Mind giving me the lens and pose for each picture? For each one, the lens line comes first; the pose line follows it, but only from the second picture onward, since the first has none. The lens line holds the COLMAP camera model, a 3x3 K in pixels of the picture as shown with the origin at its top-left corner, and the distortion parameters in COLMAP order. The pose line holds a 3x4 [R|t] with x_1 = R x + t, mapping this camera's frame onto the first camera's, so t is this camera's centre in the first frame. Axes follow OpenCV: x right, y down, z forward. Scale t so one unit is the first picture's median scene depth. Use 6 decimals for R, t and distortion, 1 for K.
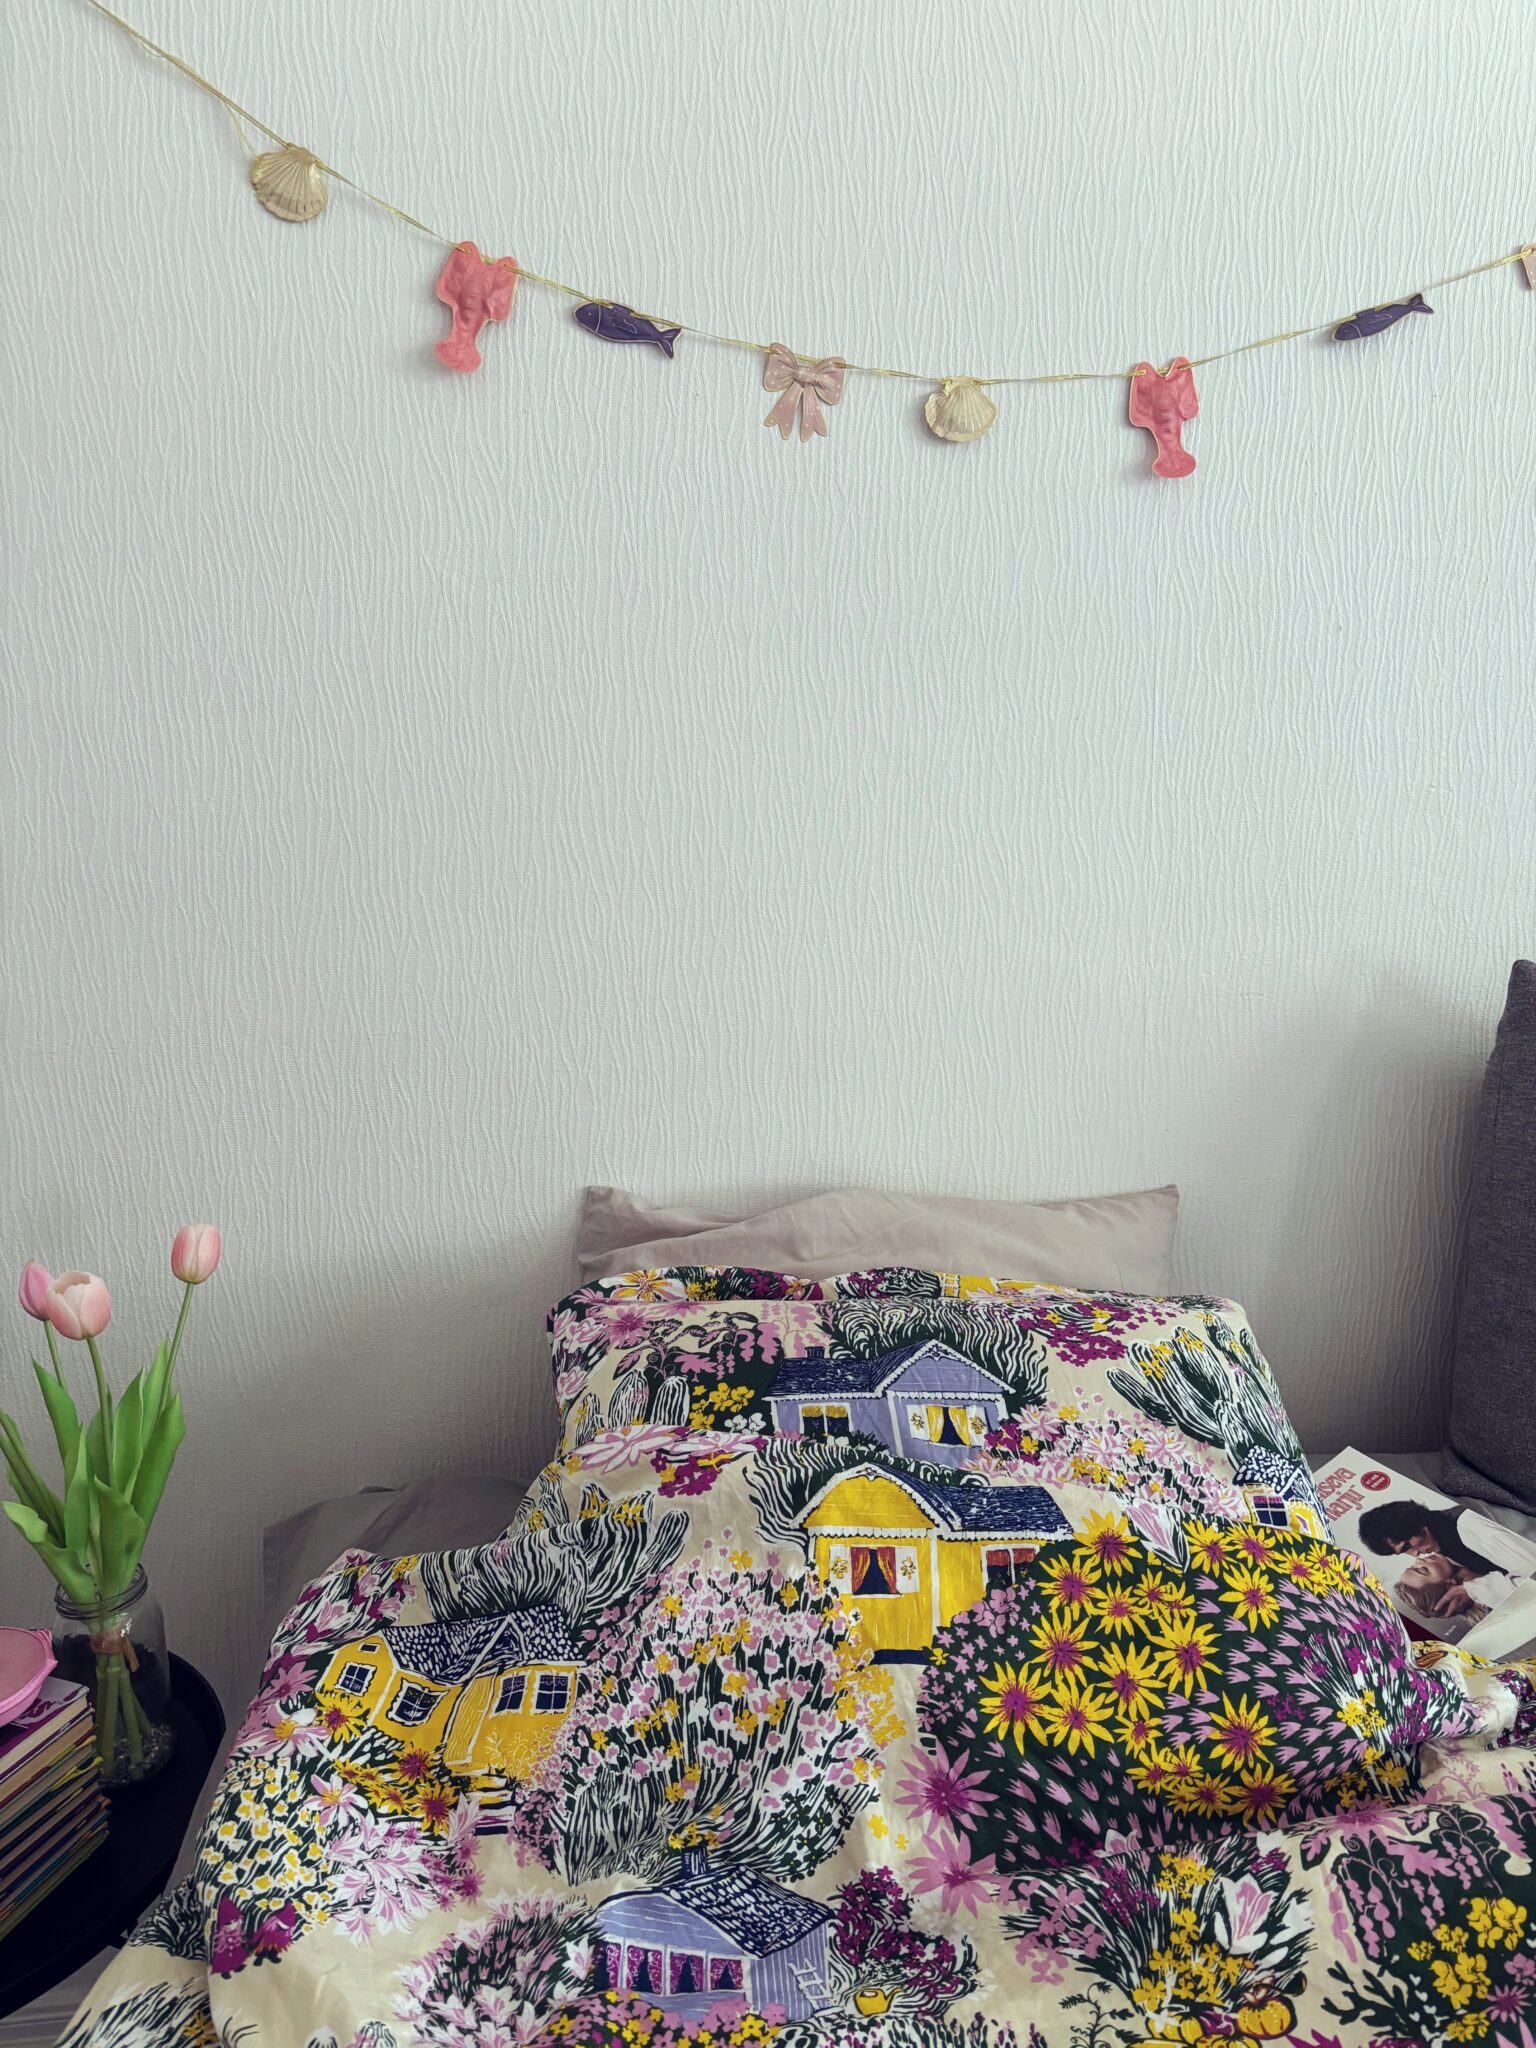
lens RADIAL K [[1631.0, 0, 773.3], [0, 1631.0, 1029.9], [0, 0, 1]] dist [-0.004338, -0.005143]
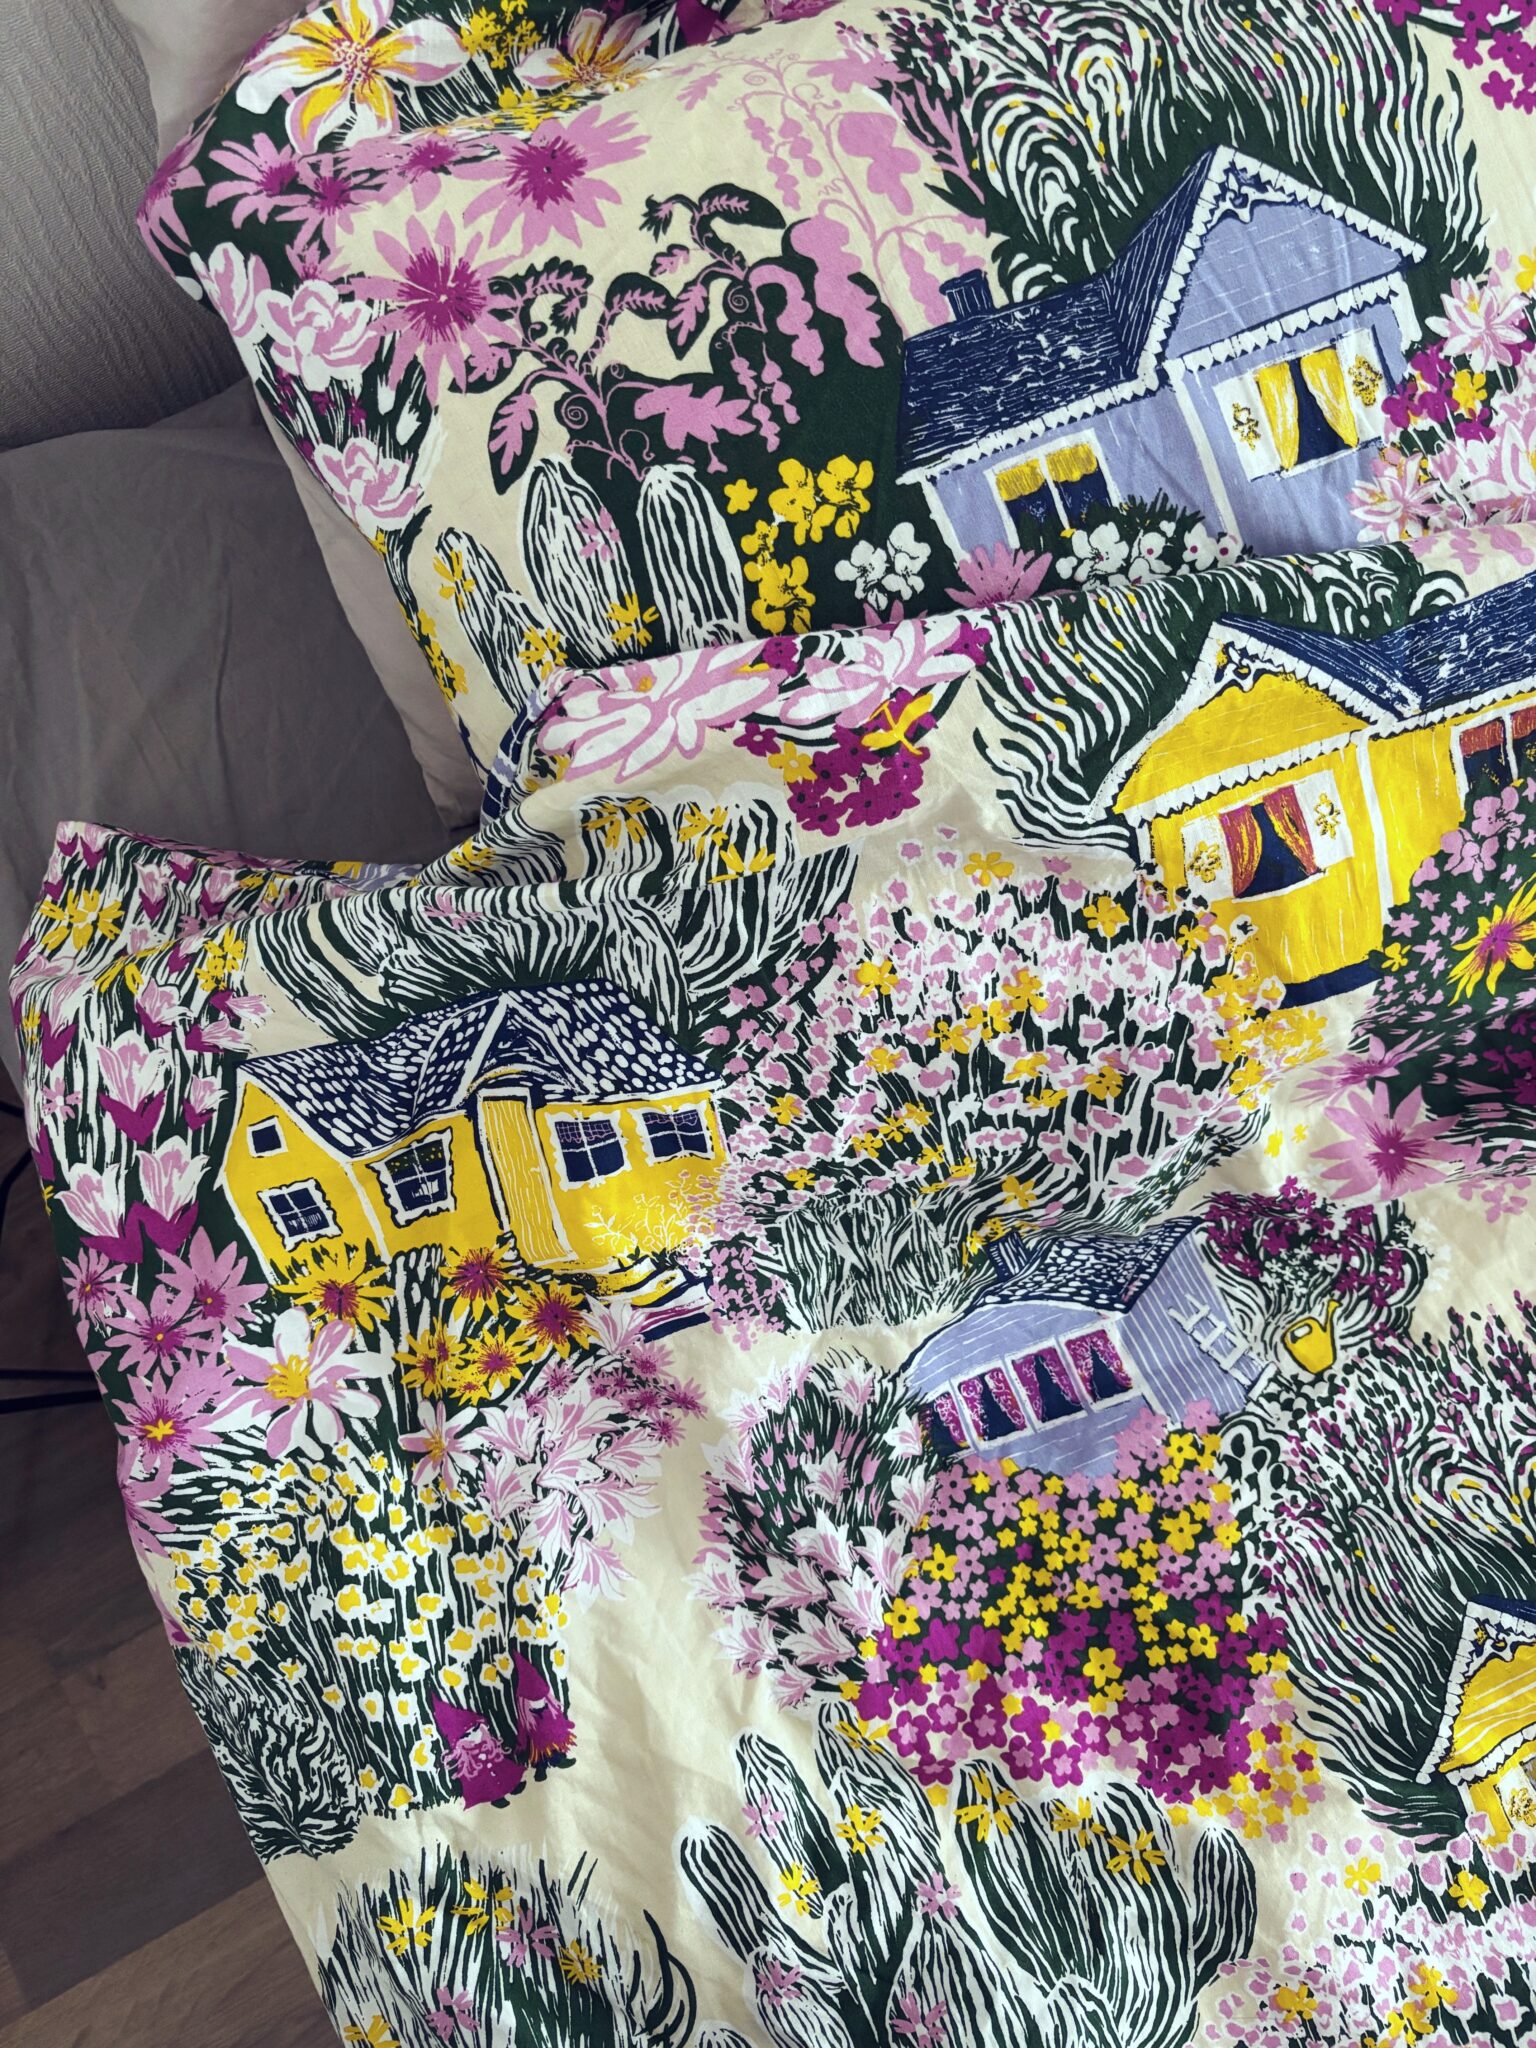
lens RADIAL K [[1631.0, 0, 773.3], [0, 1631.0, 1029.9], [0, 0, 1]] dist [-0.004338, -0.005143]
pose [[0.913588, -0.398060, 0.083098, -0.143489], [0.070625, 0.356569, 0.931596, -0.133465], [-0.400461, -0.845226, 0.353871, 0.832474]]
